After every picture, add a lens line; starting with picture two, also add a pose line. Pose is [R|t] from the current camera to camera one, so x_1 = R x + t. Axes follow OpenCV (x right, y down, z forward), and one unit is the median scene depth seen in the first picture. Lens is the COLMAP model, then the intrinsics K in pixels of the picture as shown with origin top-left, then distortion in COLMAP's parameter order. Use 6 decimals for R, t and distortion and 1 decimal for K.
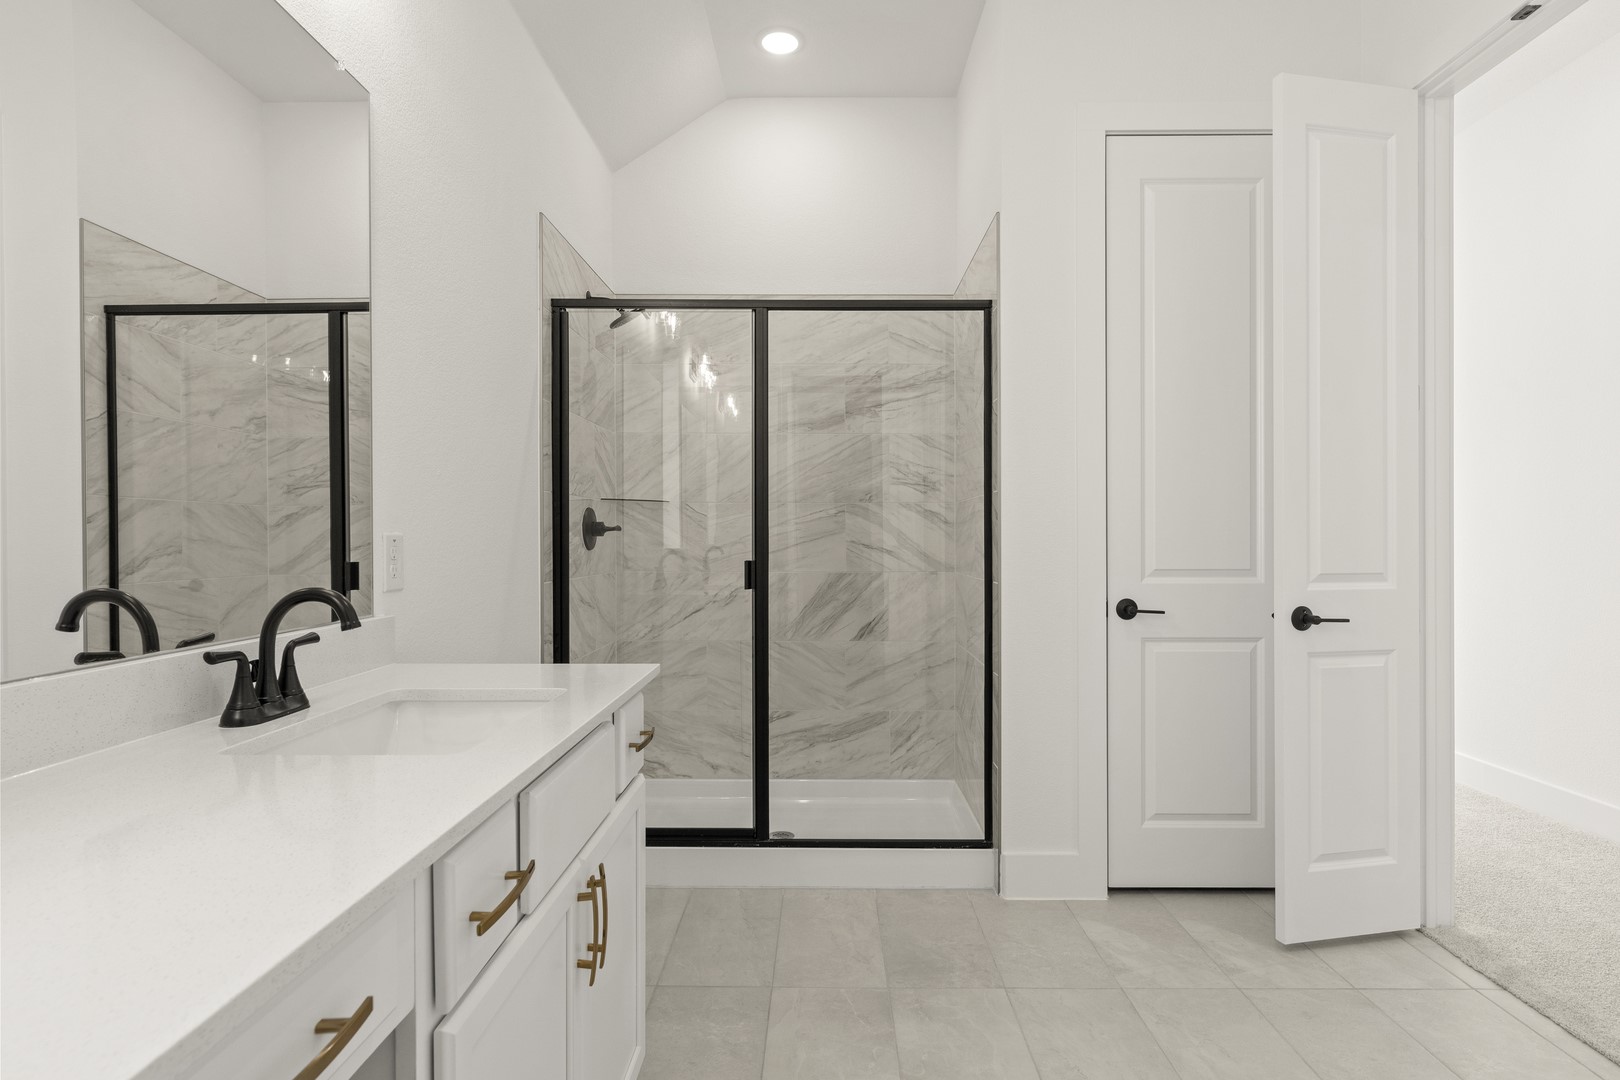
lens RADIAL K [[838.9, 0, 816.2], [0, 838.9, 549.1], [0, 0, 1]] dist [0.005098, 0.000595]
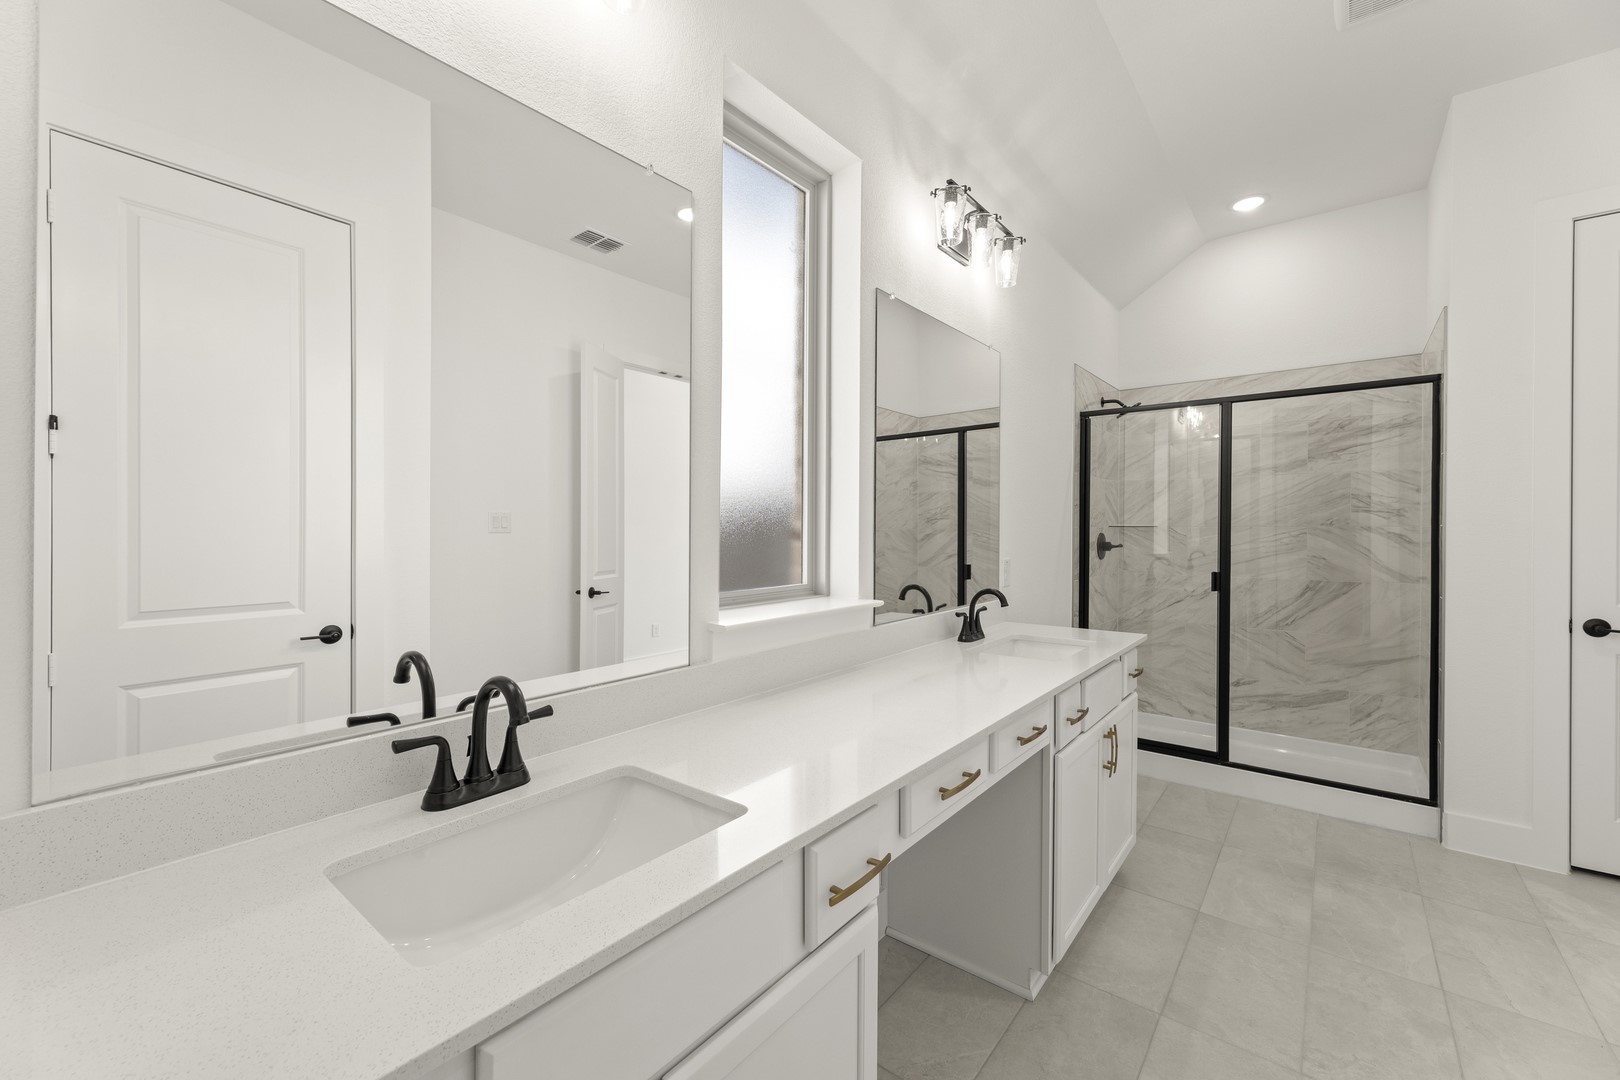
lens RADIAL K [[641.0, 0, 818.8], [0, 641.0, 543.3], [0, 0, 1]] dist [-0.003674, -0.000493]
pose [[0.786219, 0.011566, -0.617839, 0.067117], [-0.007648, 0.999930, 0.008986, -0.041884], [0.617900, -0.002340, 0.786253, -0.326524]]
